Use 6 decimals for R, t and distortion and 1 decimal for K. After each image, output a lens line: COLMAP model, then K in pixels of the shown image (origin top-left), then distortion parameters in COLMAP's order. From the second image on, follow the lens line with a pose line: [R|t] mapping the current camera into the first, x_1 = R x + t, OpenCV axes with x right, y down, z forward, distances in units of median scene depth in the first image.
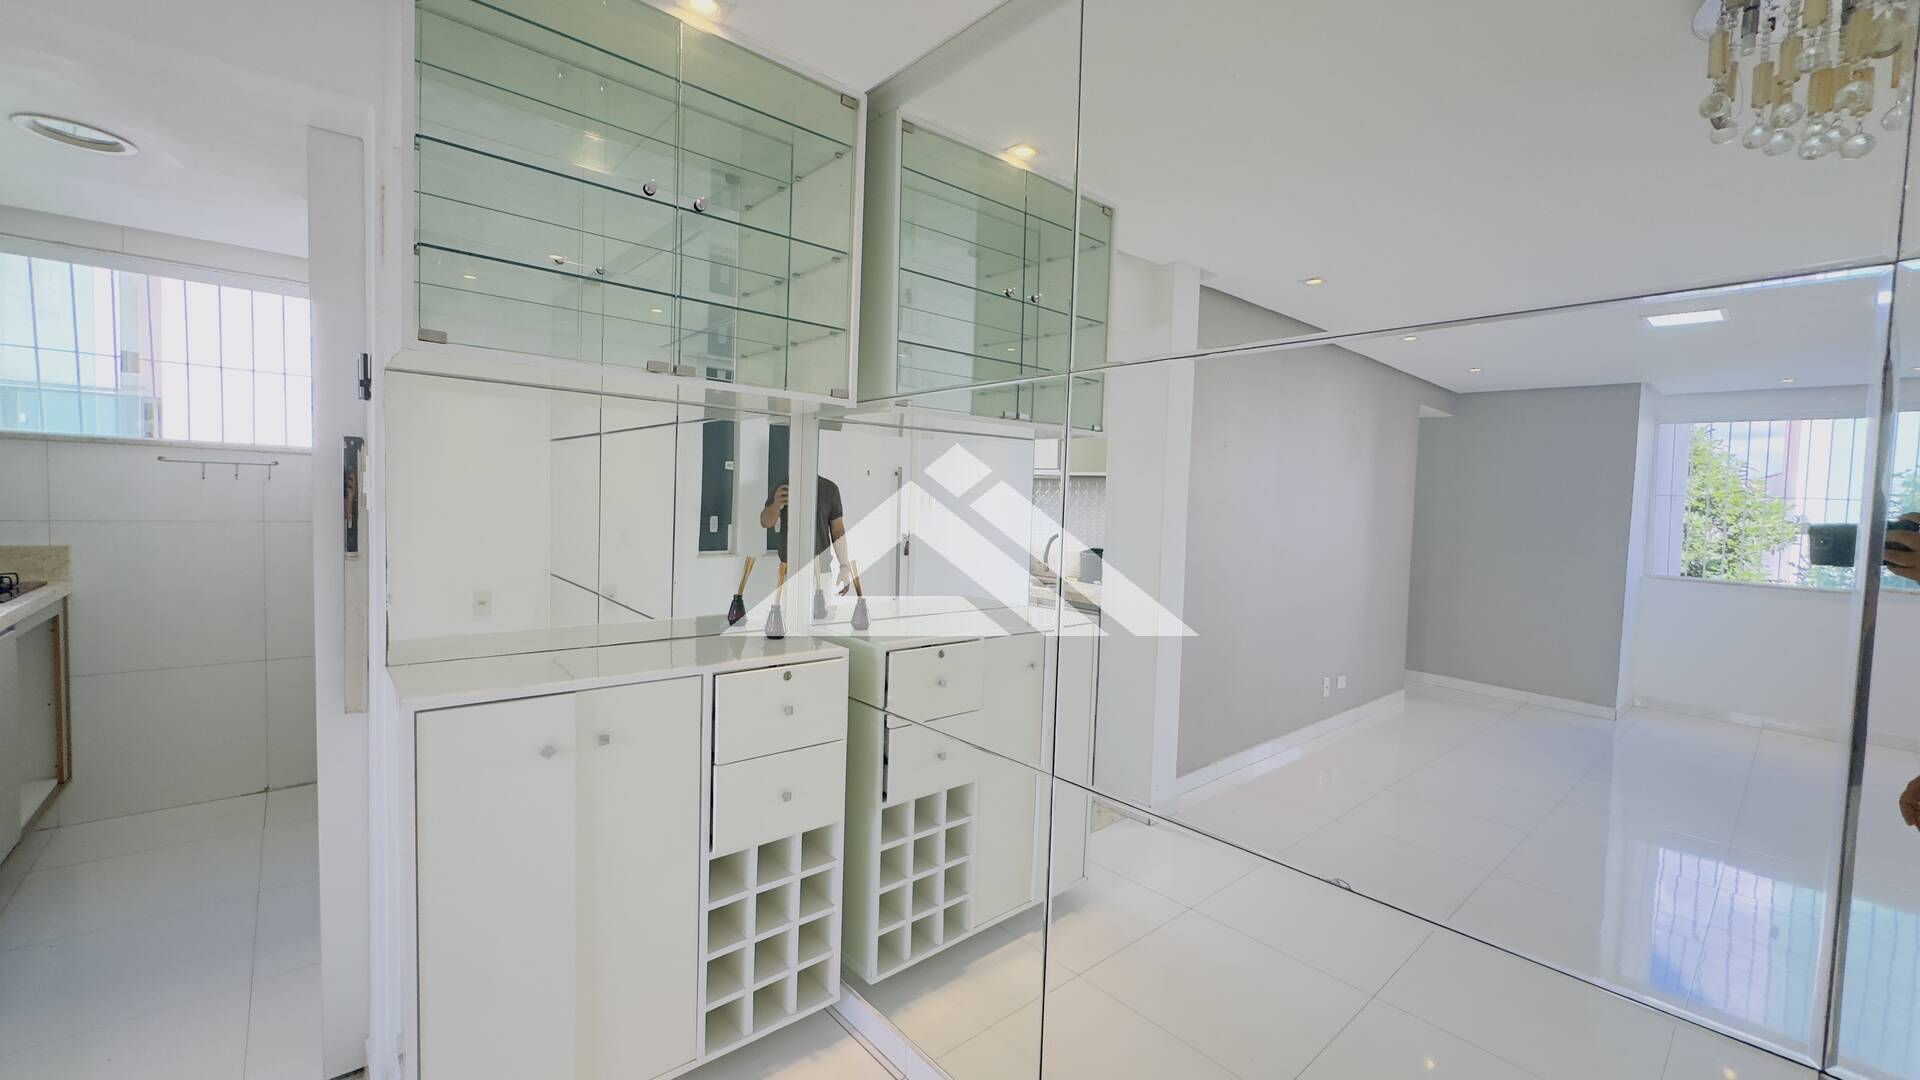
lens RADIAL K [[761.7, 0, 957.4], [0, 761.7, 536.6], [0, 0, 1]] dist [-0.002324, 0.000424]
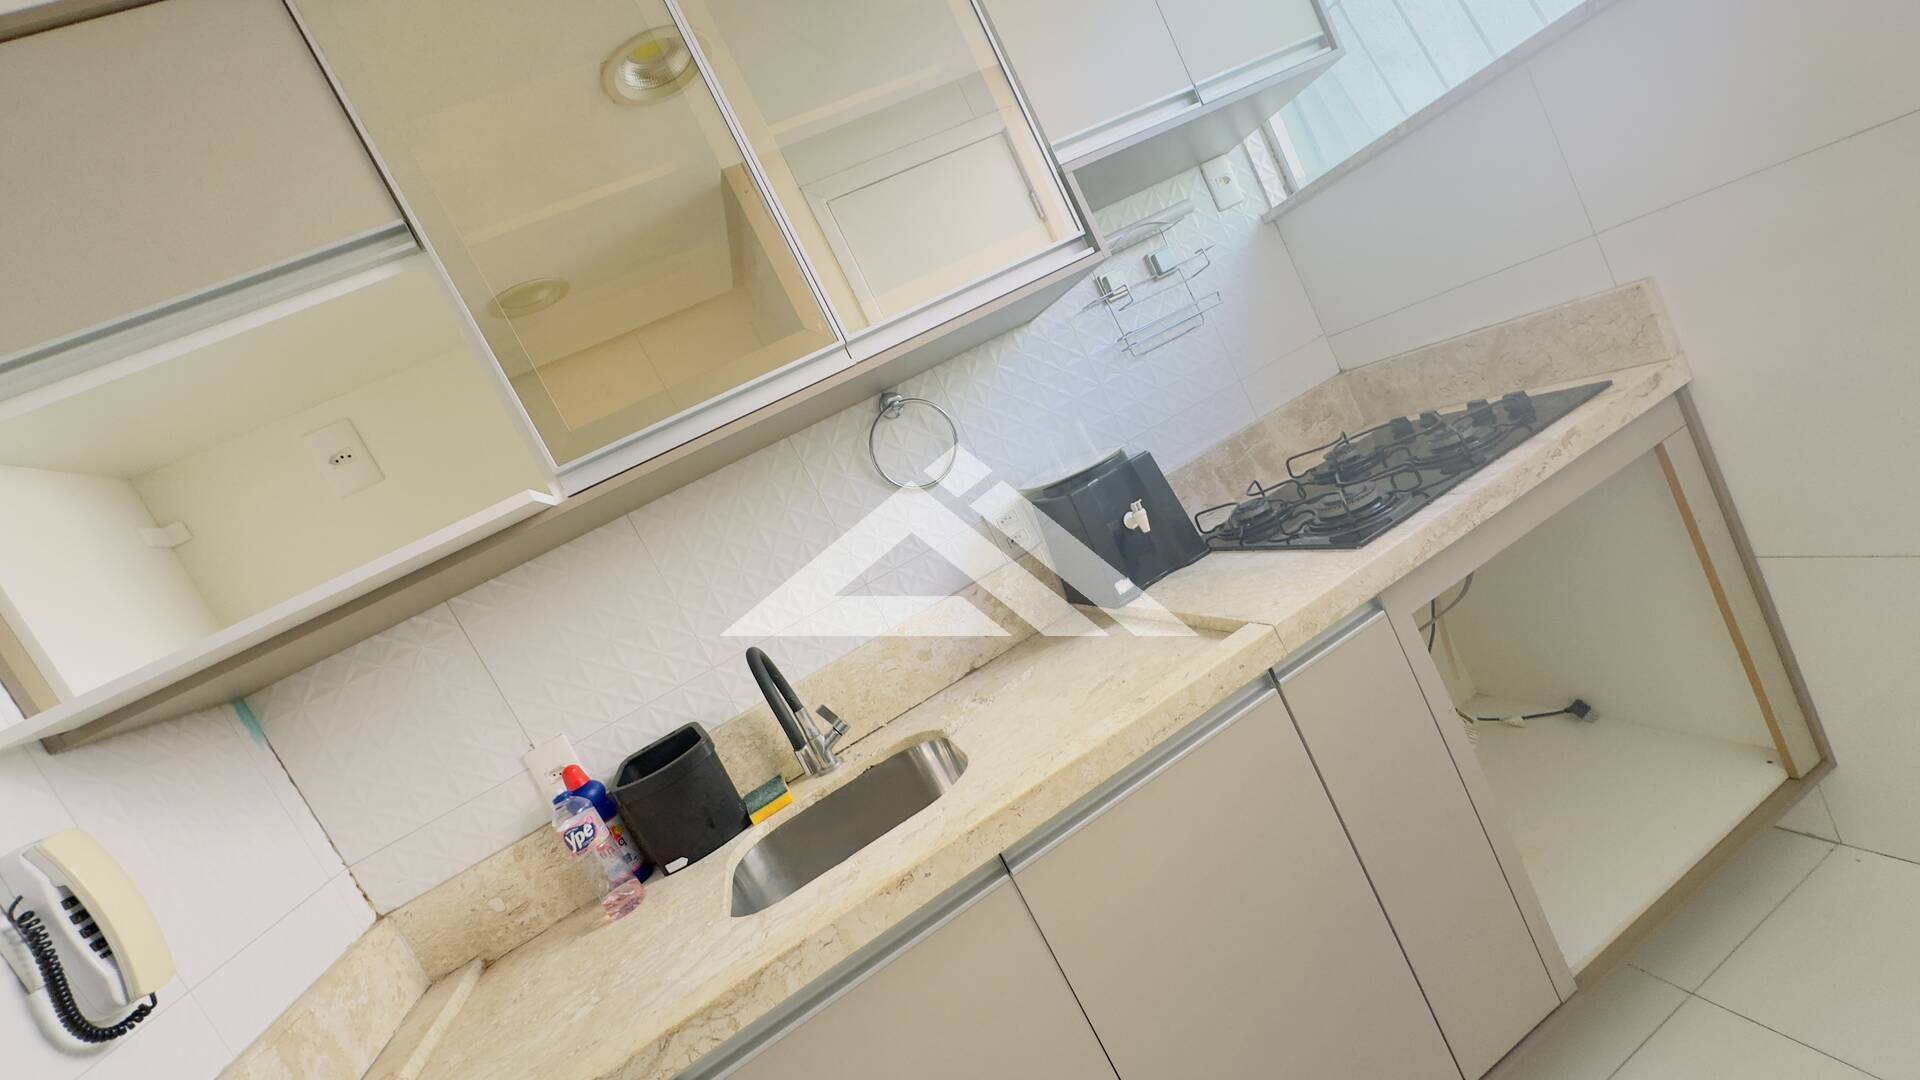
lens RADIAL K [[761.7, 0, 957.4], [0, 761.7, 536.6], [0, 0, 1]] dist [-0.002324, 0.000424]
pose [[-0.371044, 0.253646, -0.893303, -0.626126], [0.400078, 0.911779, 0.092715, -0.049346], [0.838012, -0.322989, -0.439788, 0.827840]]
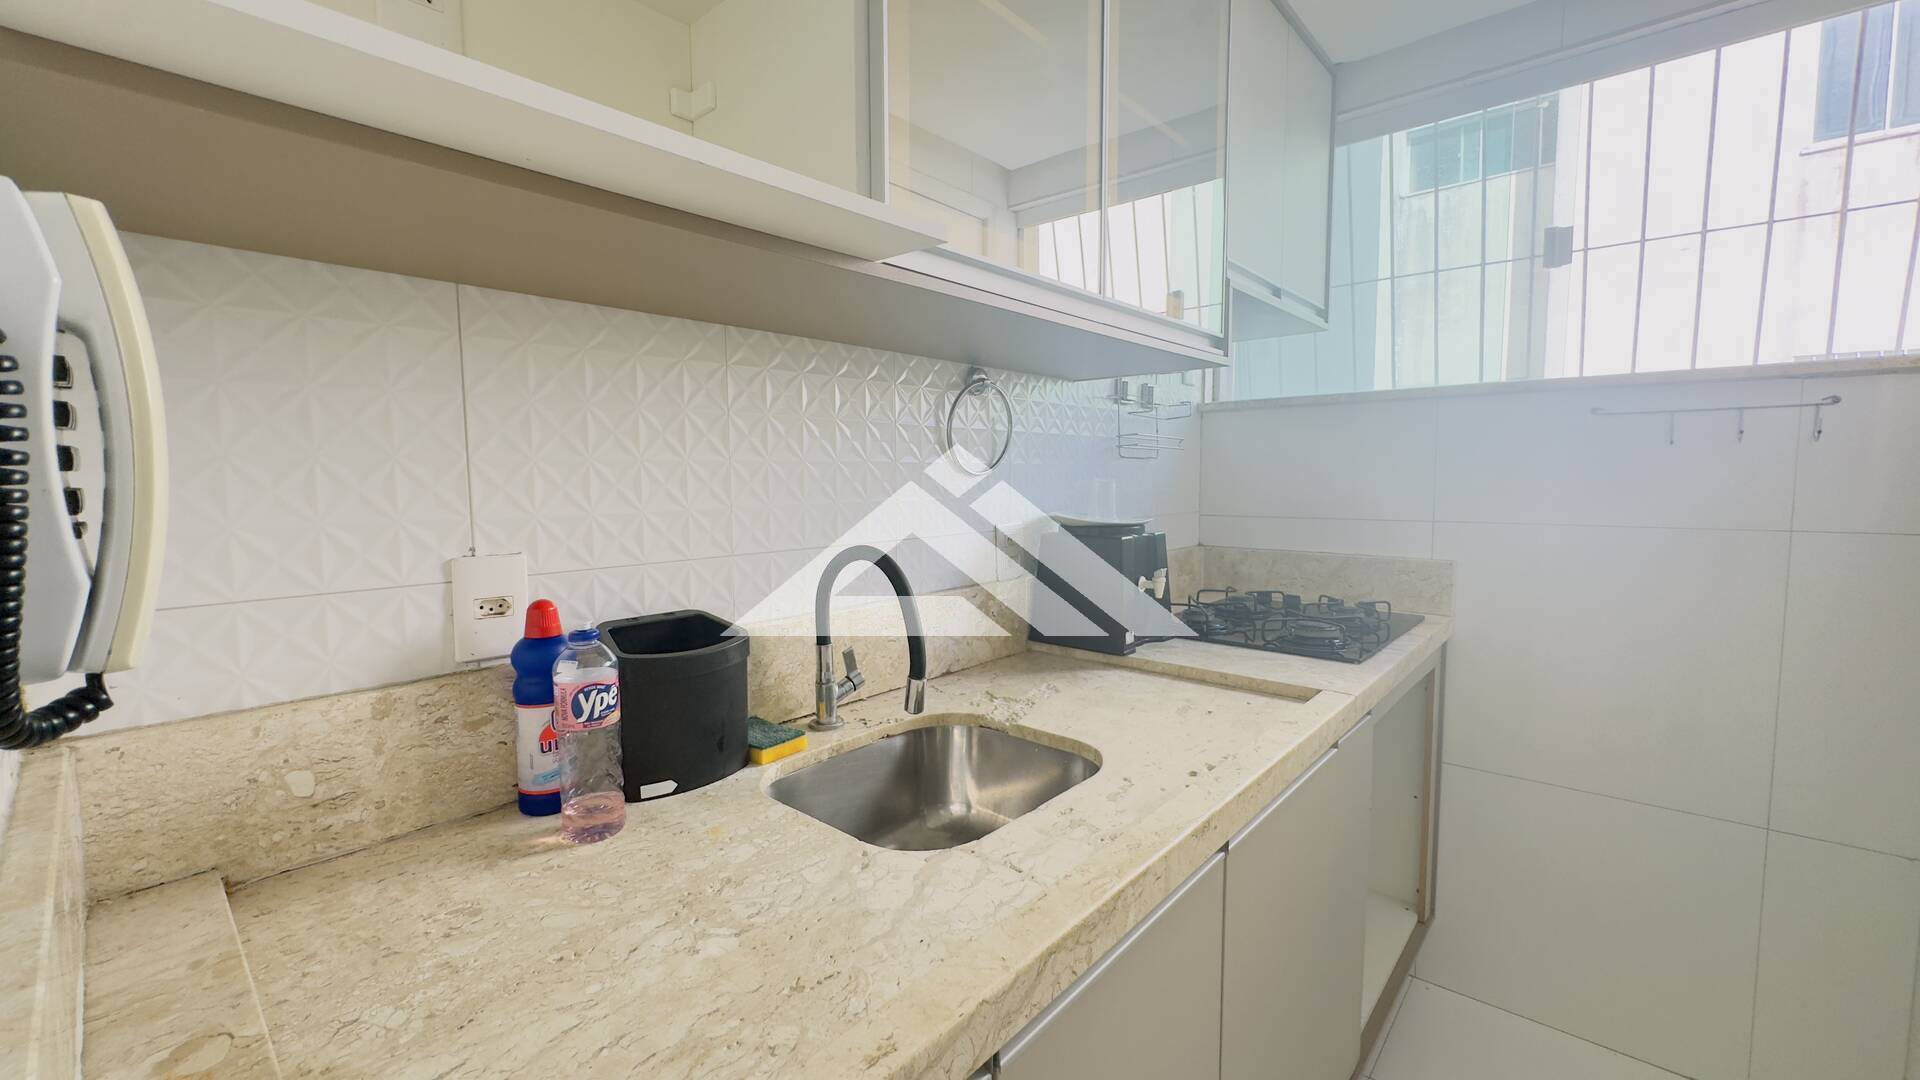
lens RADIAL K [[761.9, 0, 958.1], [0, 761.9, 538.0], [0, 0, 1]] dist [-0.001628, 0.000386]
pose [[0.127167, 0.046468, -0.990792, -0.598069], [-0.038721, 0.998373, 0.041853, -0.017955], [0.991125, 0.033042, 0.128759, 0.511024]]
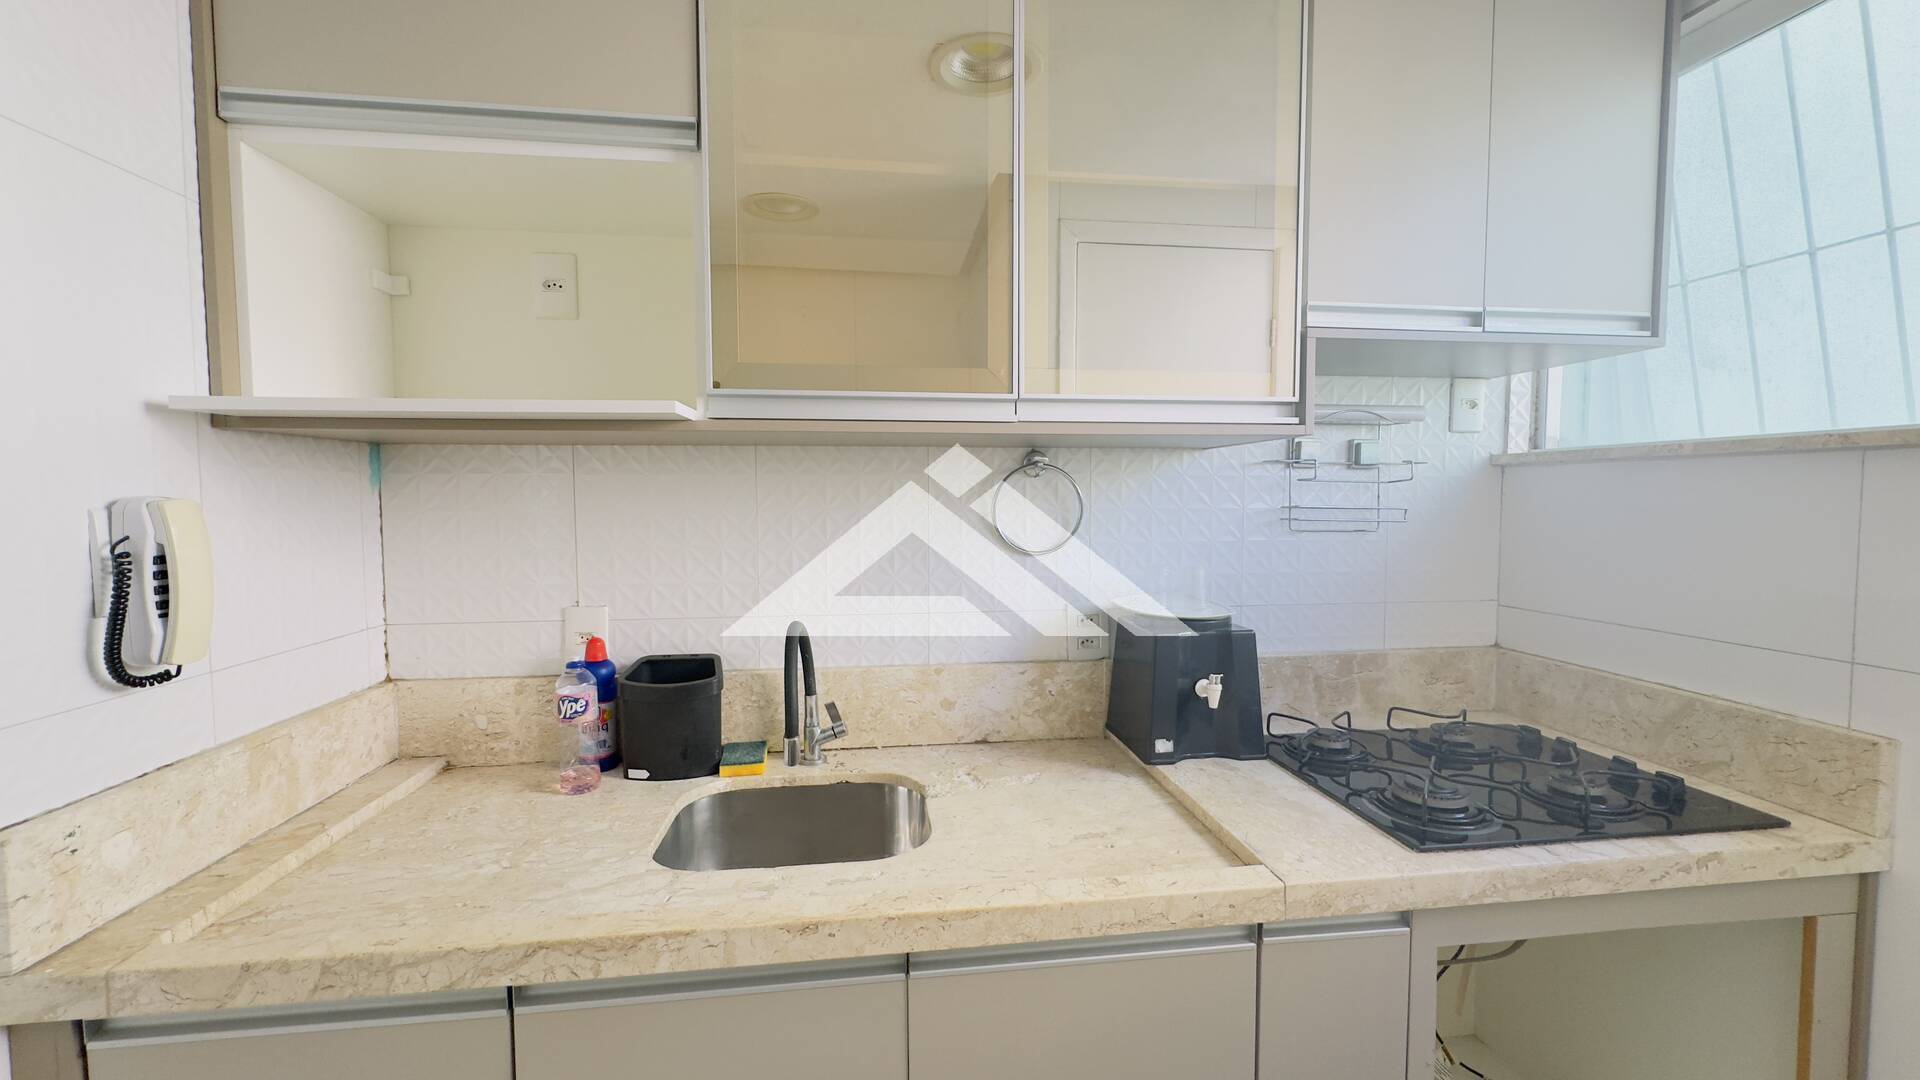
lens RADIAL K [[761.9, 0, 958.1], [0, 761.9, 538.0], [0, 0, 1]] dist [-0.001628, 0.000386]
pose [[-0.551101, 0.011193, -0.834364, -0.639933], [-0.059175, 0.996868, 0.052458, -0.075294], [0.832338, 0.078283, -0.548713, 0.832258]]
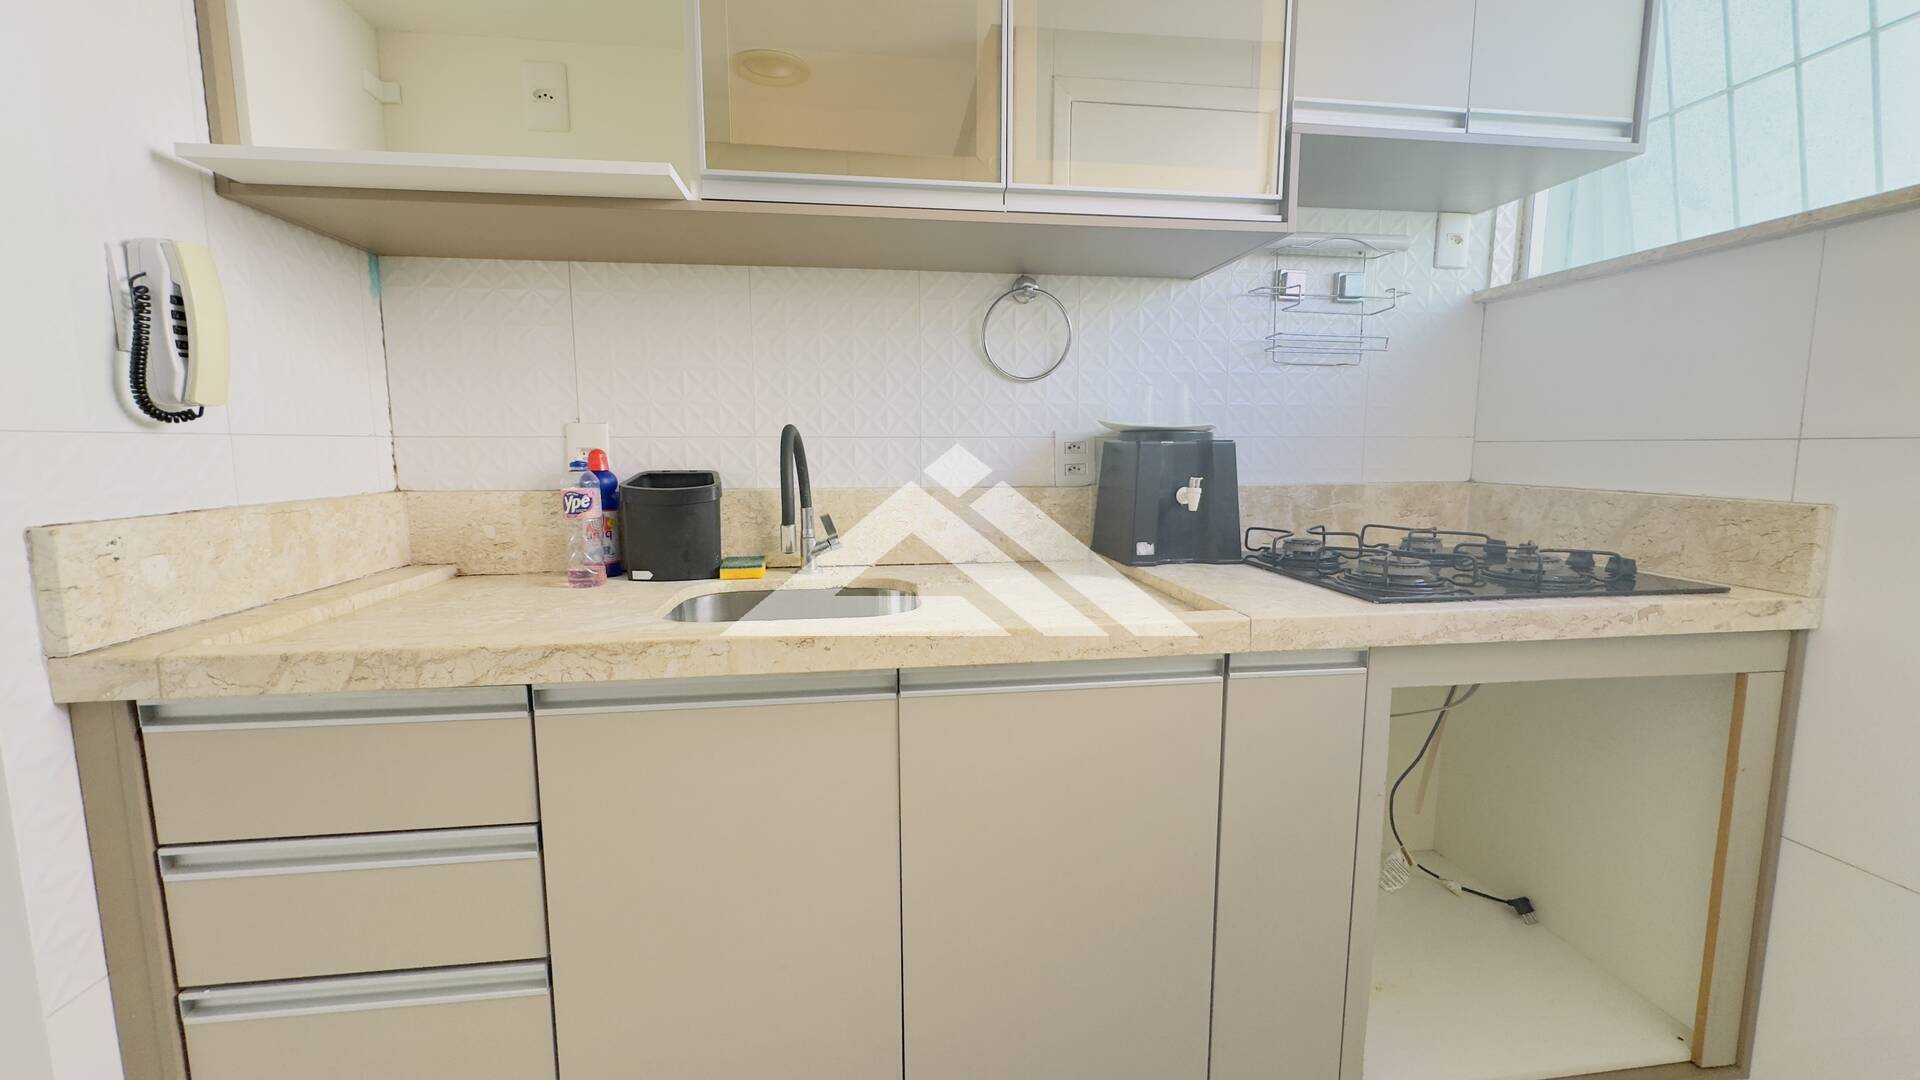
lens RADIAL K [[761.7, 0, 957.4], [0, 761.7, 536.6], [0, 0, 1]] dist [-0.002324, 0.000424]
pose [[-0.547877, 0.067107, -0.833863, -0.625667], [-0.059785, 0.991088, 0.119041, 0.008368], [0.834420, 0.115072, -0.538983, 0.852485]]
